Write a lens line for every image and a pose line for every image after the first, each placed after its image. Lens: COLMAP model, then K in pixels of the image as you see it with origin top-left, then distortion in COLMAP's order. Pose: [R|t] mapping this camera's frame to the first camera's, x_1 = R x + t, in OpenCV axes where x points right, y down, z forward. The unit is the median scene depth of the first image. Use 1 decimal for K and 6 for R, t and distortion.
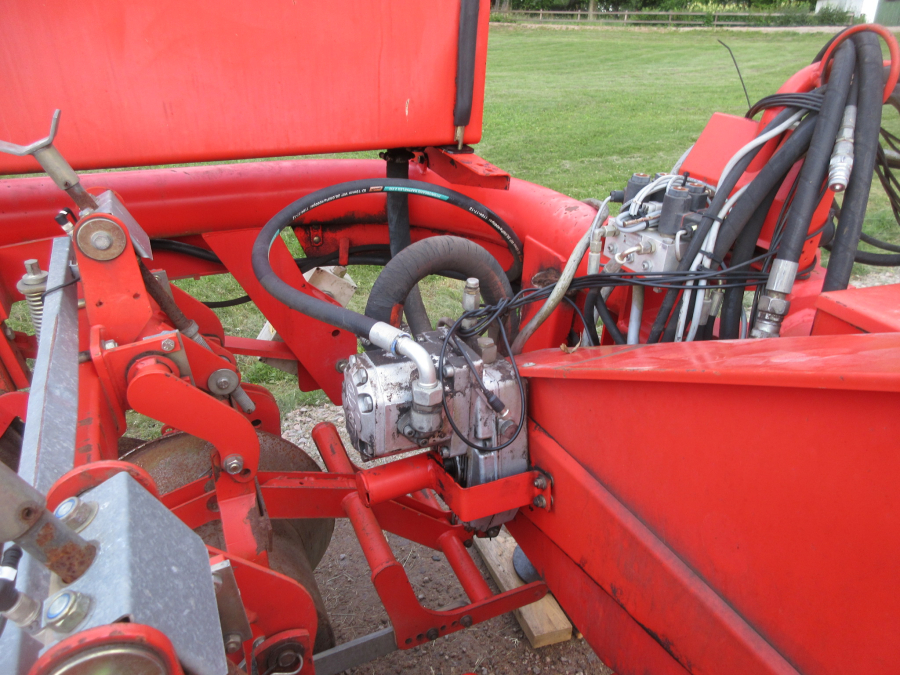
lens RADIAL K [[672.1, 0, 450.9], [0, 672.1, 334.9], [0, 0, 1]] dist [-0.007716, 0.015956]
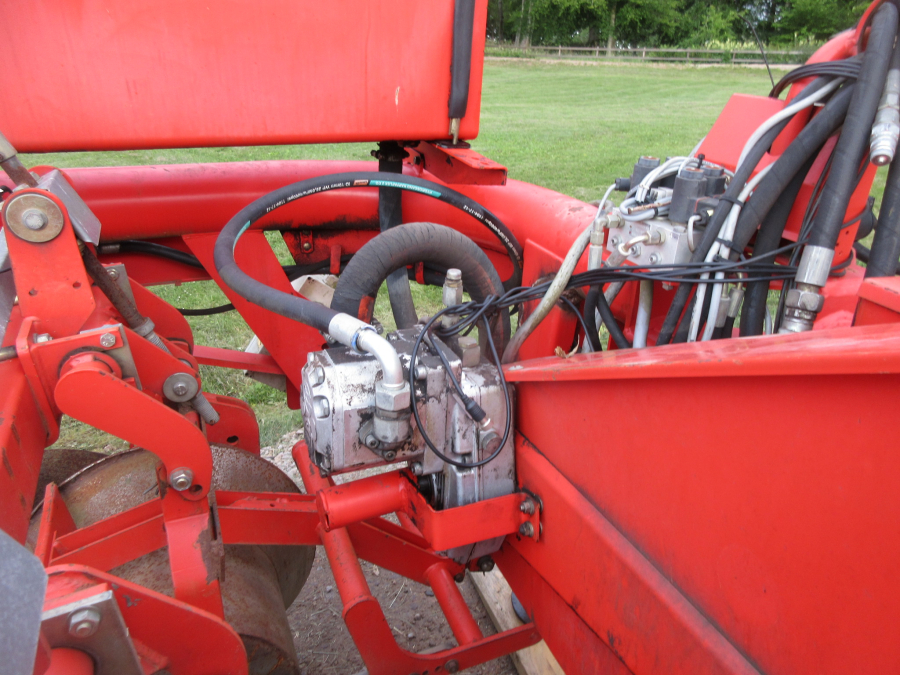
lens RADIAL K [[672.1, 0, 451.8], [0, 672.1, 335.7], [0, 0, 1]] dist [-0.007716, 0.015956]
pose [[0.999606, 0.017188, -0.022198, 0.045490], [-0.018160, 0.998851, -0.044346, 0.037085], [0.021410, 0.044732, 0.998770, 0.119803]]
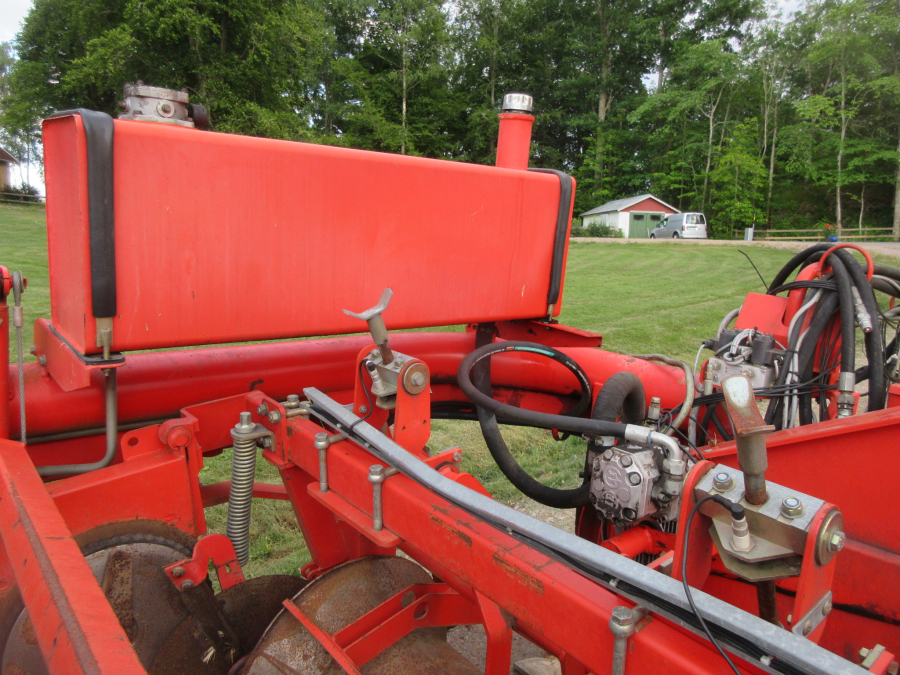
lens RADIAL K [[672.1, 0, 448.8], [0, 672.1, 338.6], [0, 0, 1]] dist [-0.007716, 0.015956]
pose [[0.965352, -0.018694, 0.260282, -0.718067], [0.088156, 0.962154, -0.257853, 0.121031], [-0.245611, 0.271865, 0.930465, -0.271523]]
